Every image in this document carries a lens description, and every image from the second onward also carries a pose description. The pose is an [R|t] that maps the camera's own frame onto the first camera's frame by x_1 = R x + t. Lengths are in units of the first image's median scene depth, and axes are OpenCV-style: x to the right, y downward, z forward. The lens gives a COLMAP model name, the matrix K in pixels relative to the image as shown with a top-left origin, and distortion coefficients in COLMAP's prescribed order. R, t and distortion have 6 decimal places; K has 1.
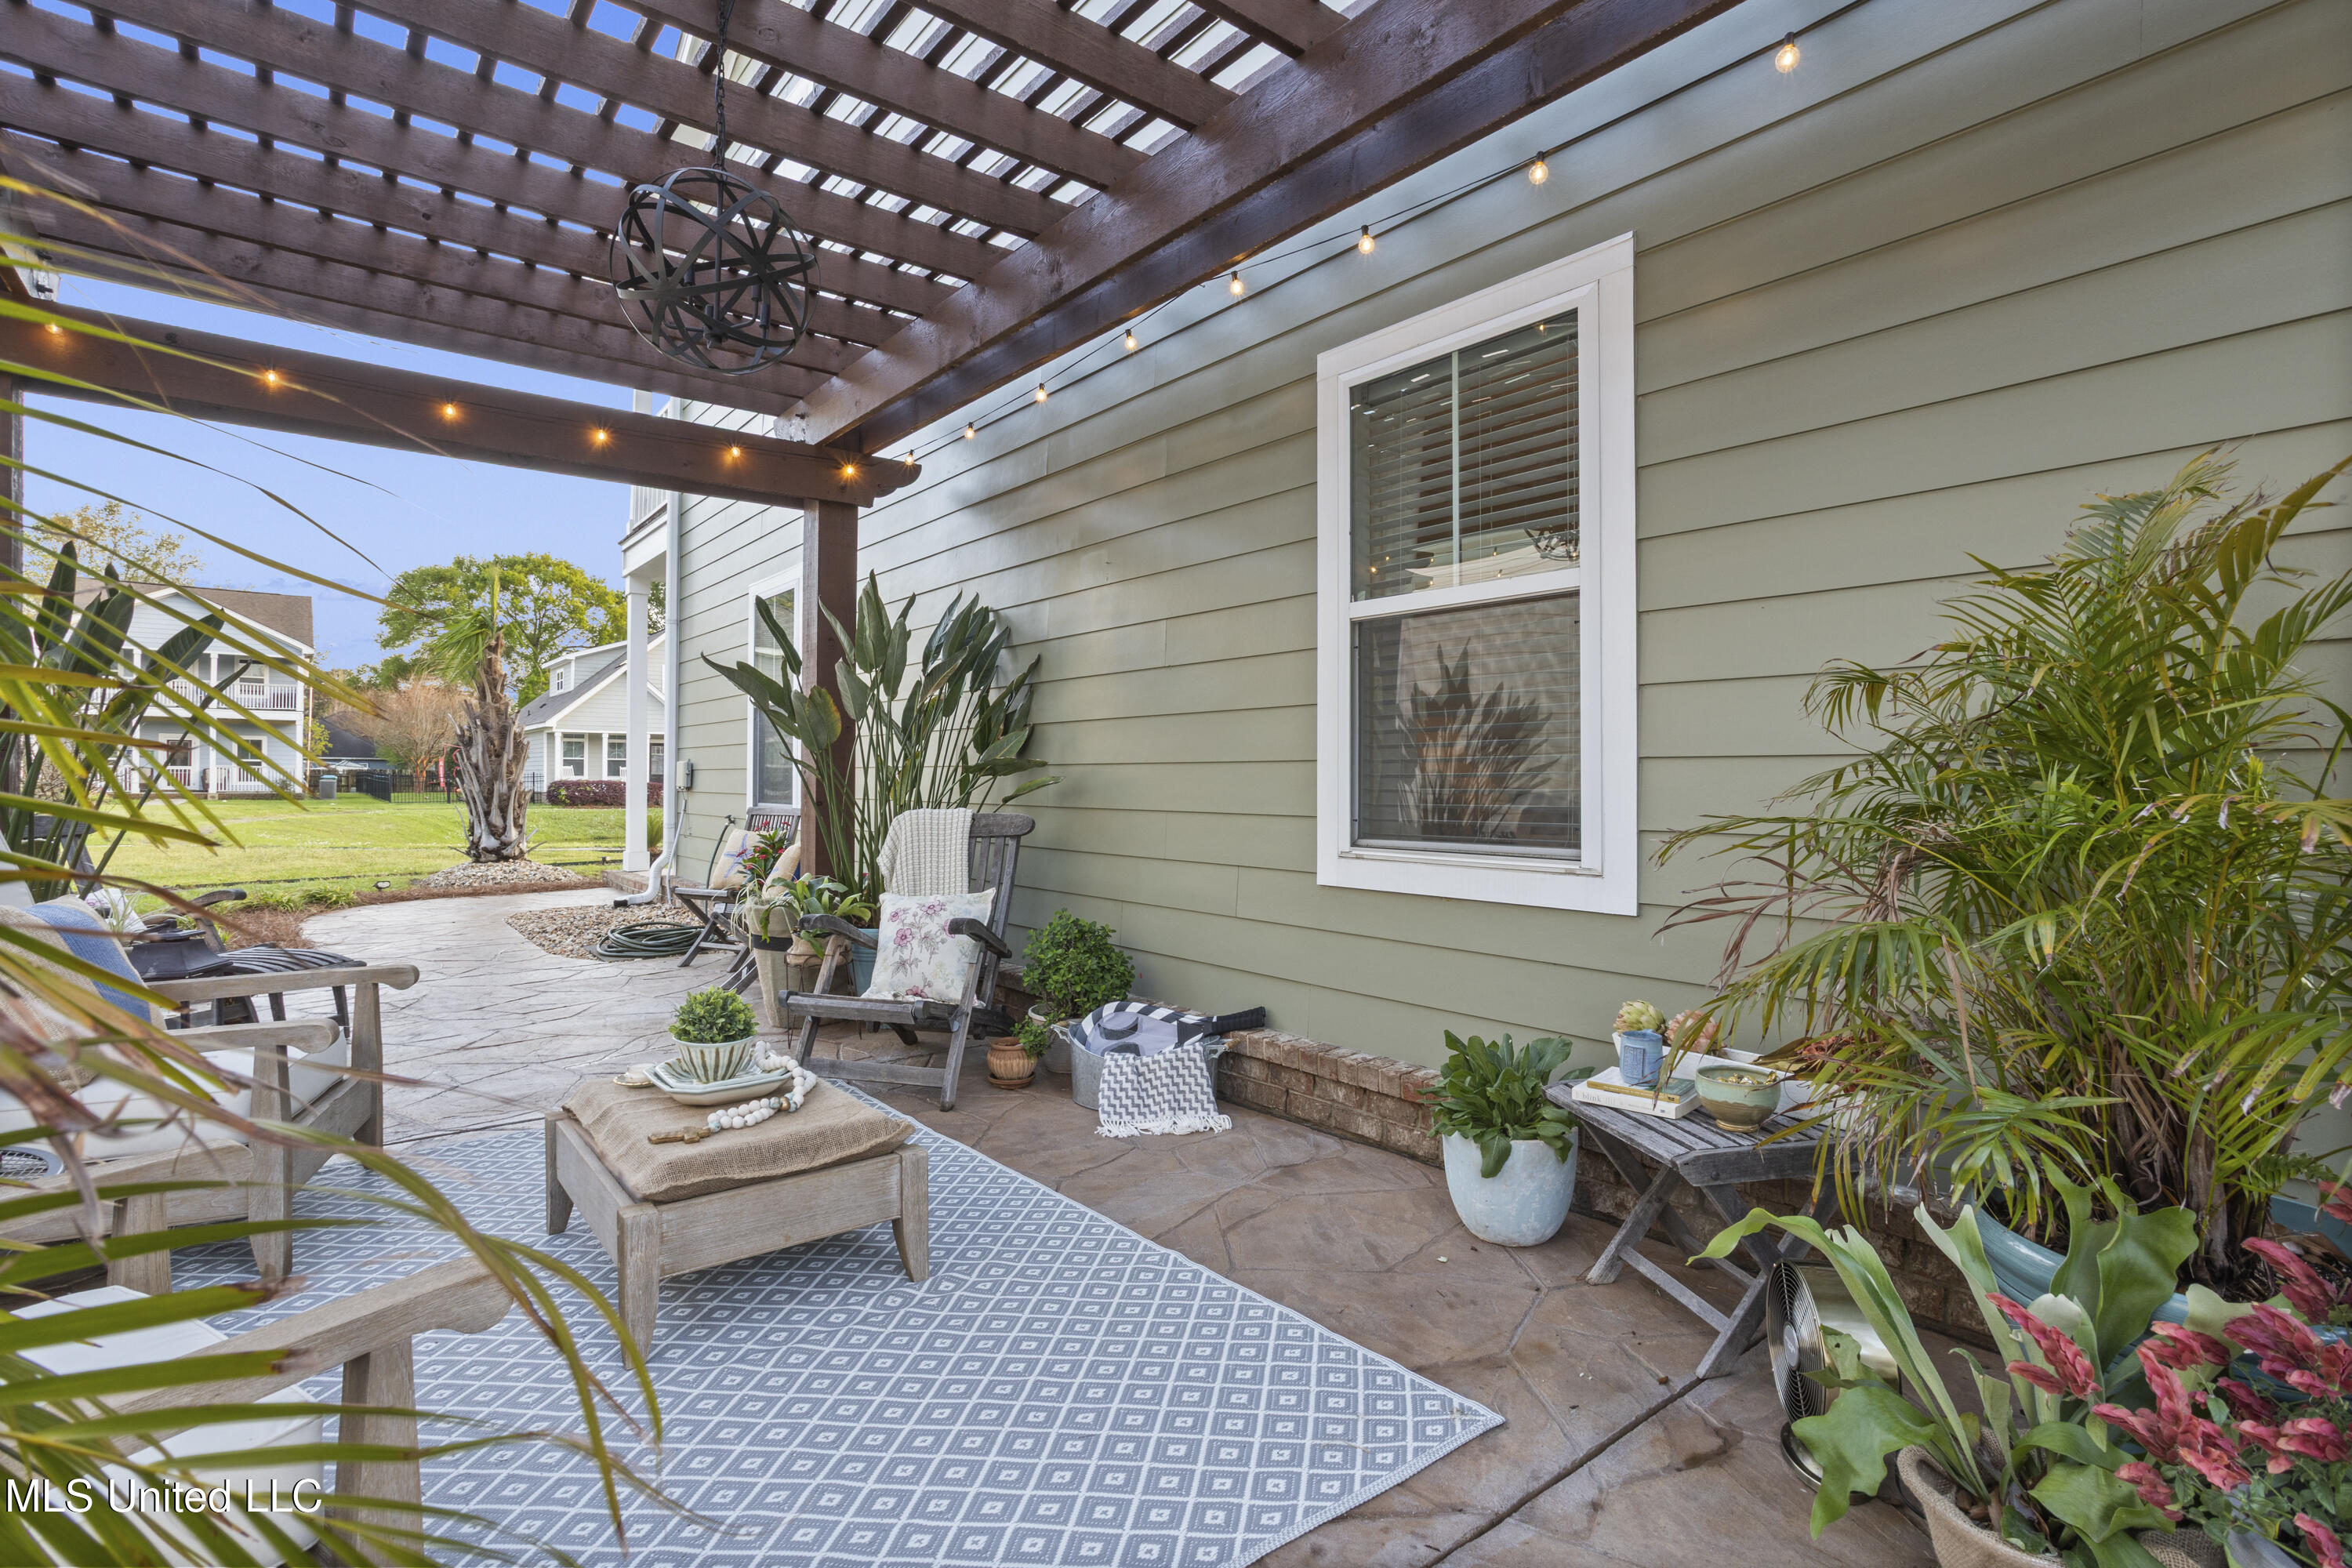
lens RADIAL K [[1130.1, 0, 1180.2], [0, 1130.1, 773.1], [0, 0, 1]] dist [-0.028427, 0.000217]
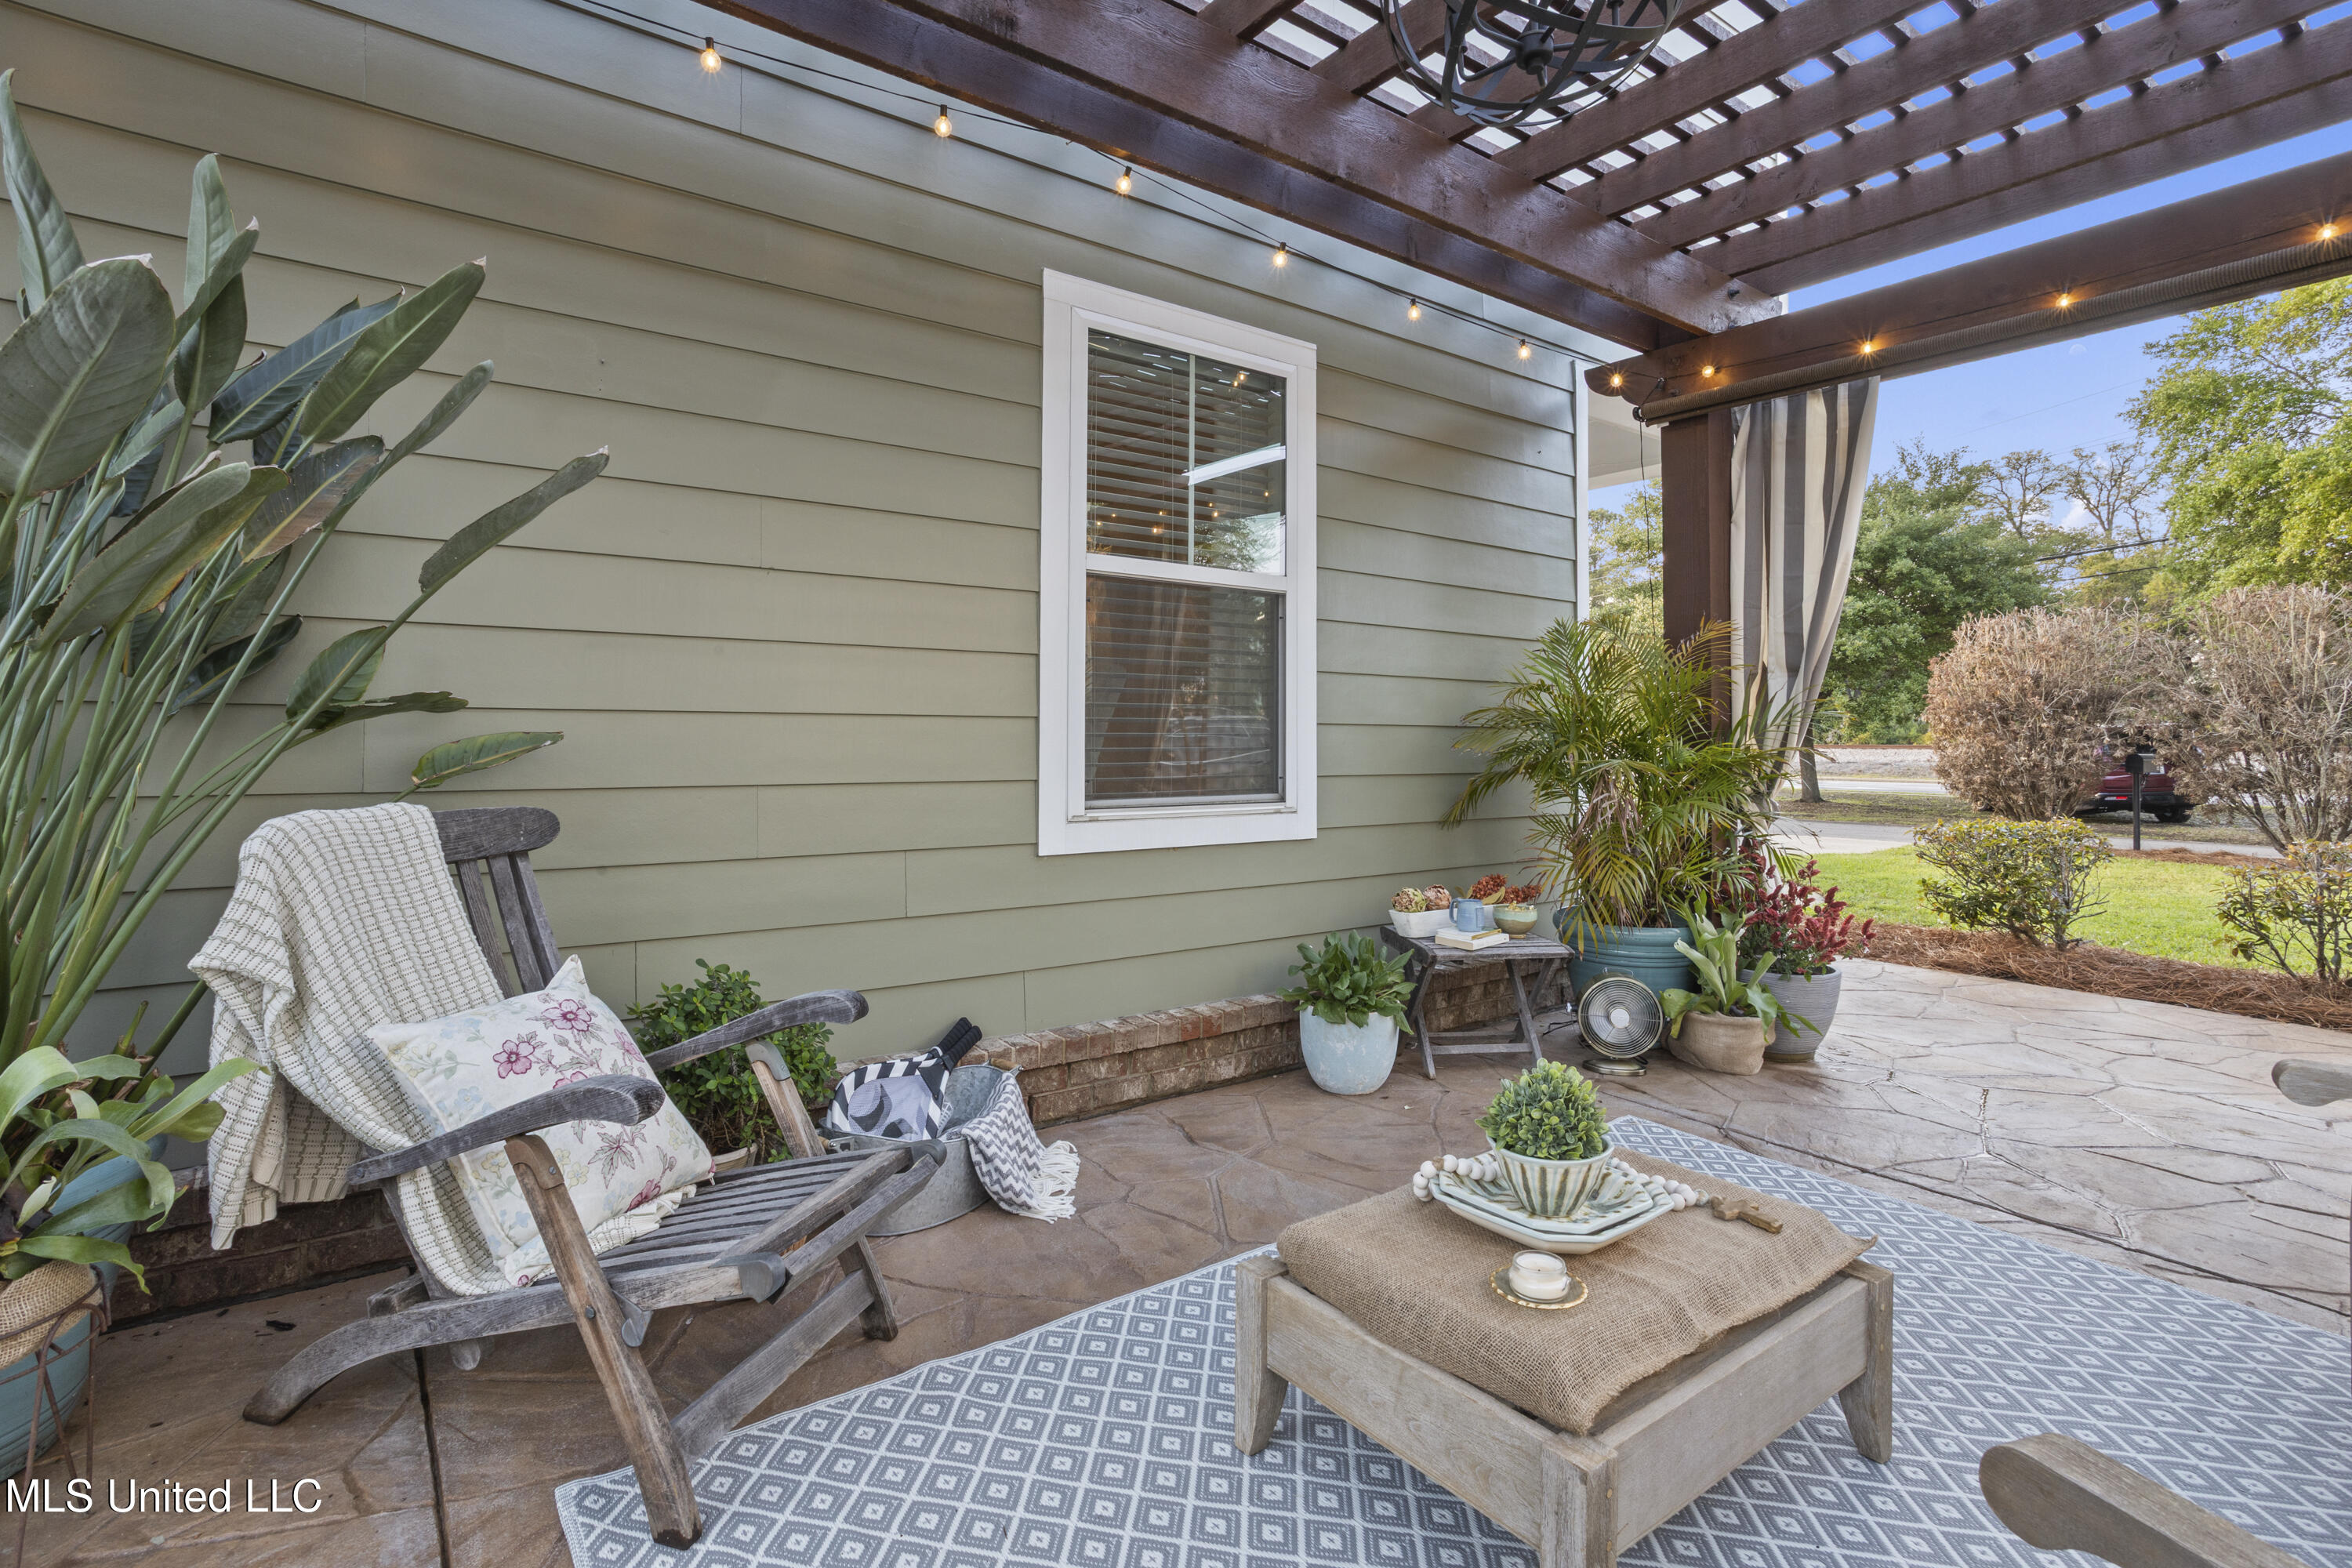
lens RADIAL K [[1145.9, 0, 1163.2], [0, 1145.9, 716.1], [0, 0, 1]] dist [-0.032574, 0.000314]
pose [[0.050800, 0.016095, 0.998579, -0.821109], [-0.008550, 0.999840, -0.015680, 0.001162], [-0.998672, -0.007741, 0.050929, 0.900936]]
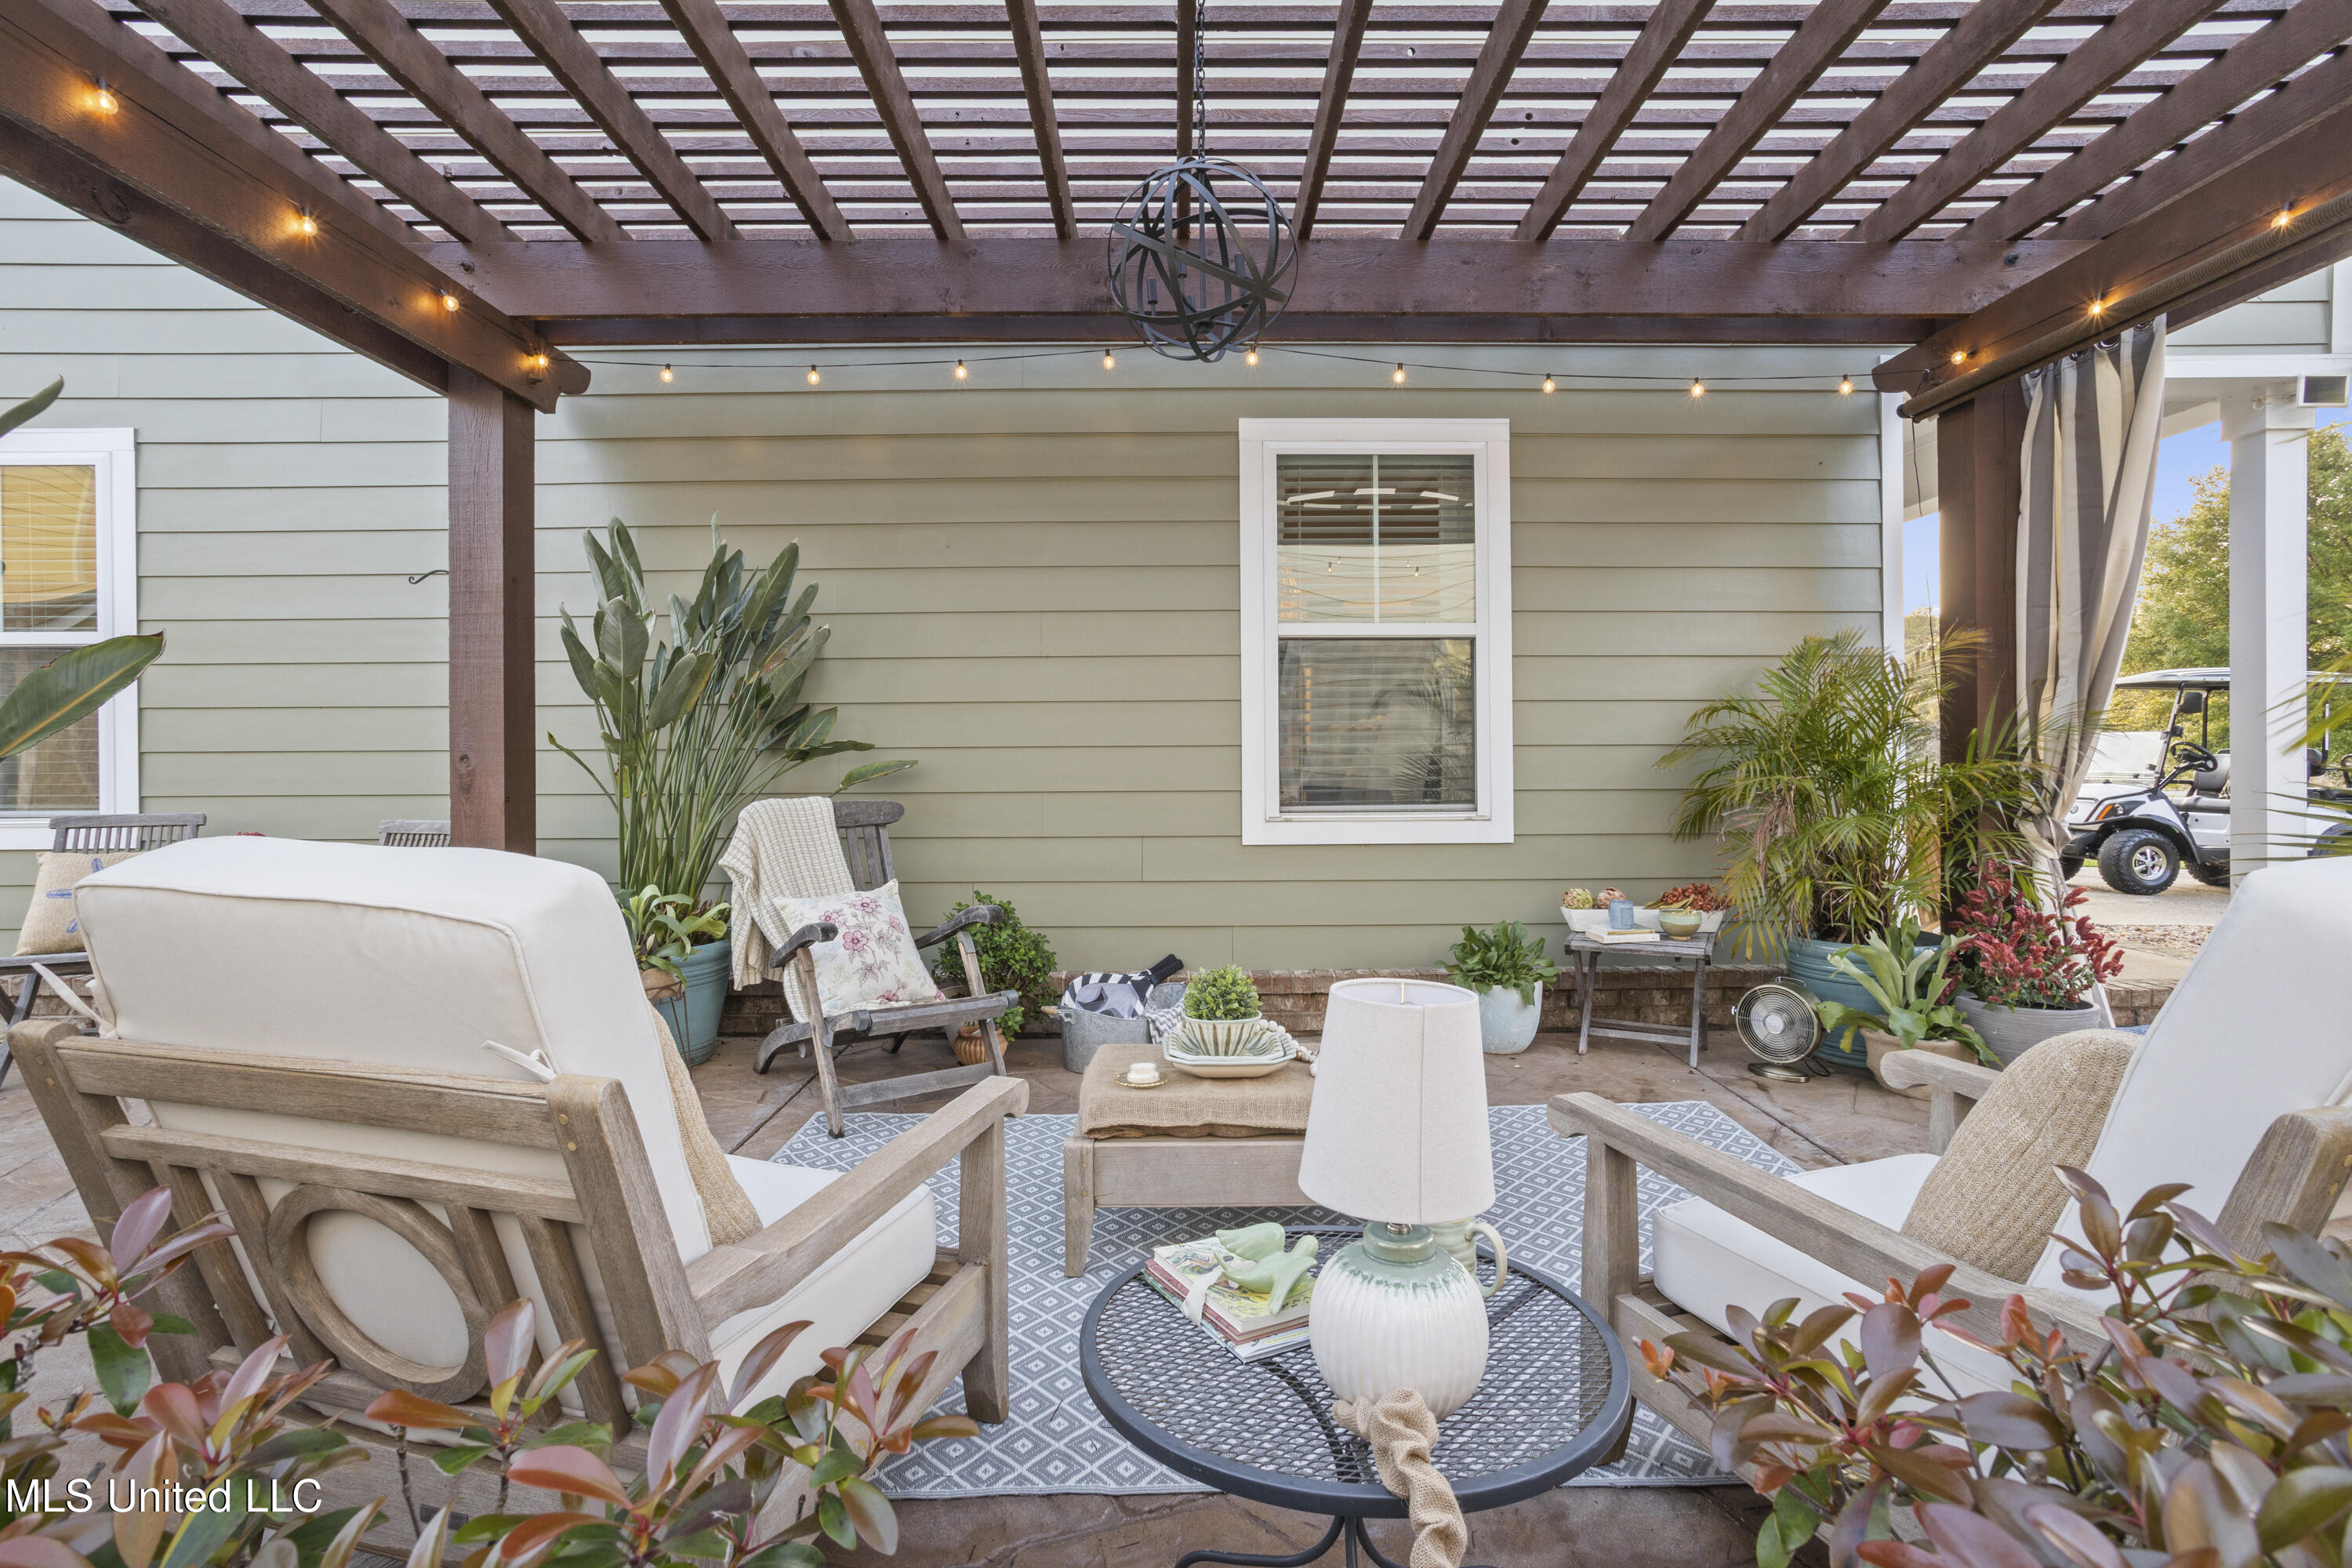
lens RADIAL K [[1130.1, 0, 1180.2], [0, 1130.1, 773.1], [0, 0, 1]] dist [-0.028427, 0.000217]
pose [[0.623821, -0.013603, 0.781449, -0.941085], [0.006008, 0.999902, 0.012609, 0.003164], [-0.781544, -0.003171, 0.623842, 0.290418]]
